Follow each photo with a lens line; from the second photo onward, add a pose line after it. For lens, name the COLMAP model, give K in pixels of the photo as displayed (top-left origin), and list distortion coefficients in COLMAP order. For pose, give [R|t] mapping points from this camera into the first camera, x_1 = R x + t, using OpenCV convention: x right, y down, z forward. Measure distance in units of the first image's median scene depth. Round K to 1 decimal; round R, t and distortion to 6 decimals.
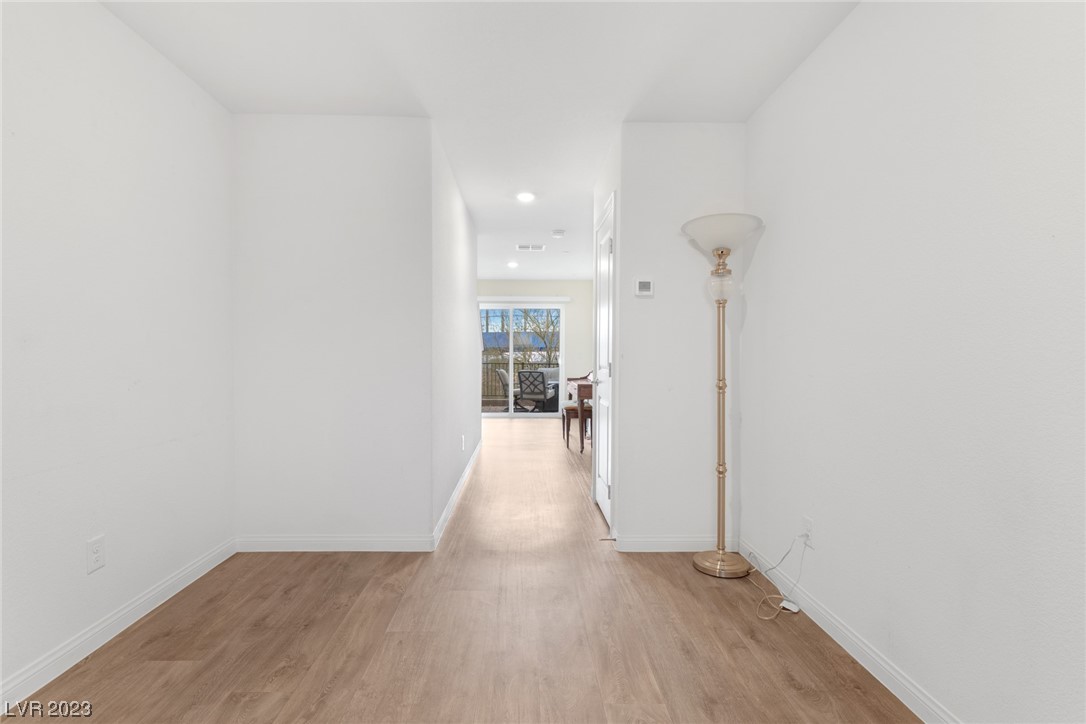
lens RADIAL K [[516.0, 0, 545.7], [0, 516.0, 358.0], [0, 0, 1]] dist [0.008965, 0.000113]
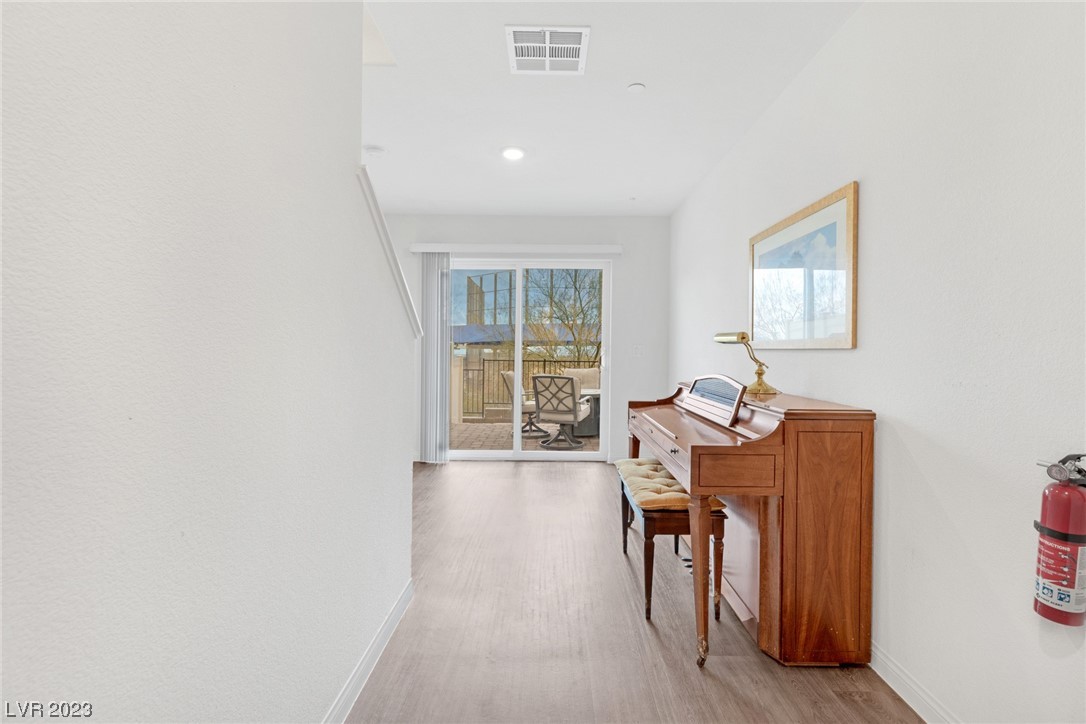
lens RADIAL K [[500.6, 0, 547.6], [0, 500.6, 354.1], [0, 0, 1]] dist [0.008501, -0.000055]
pose [[0.998798, 0.007618, -0.048416, -0.006172], [-0.007474, 0.999967, 0.003169, -0.002668], [0.048438, -0.002803, 0.998822, 0.399192]]
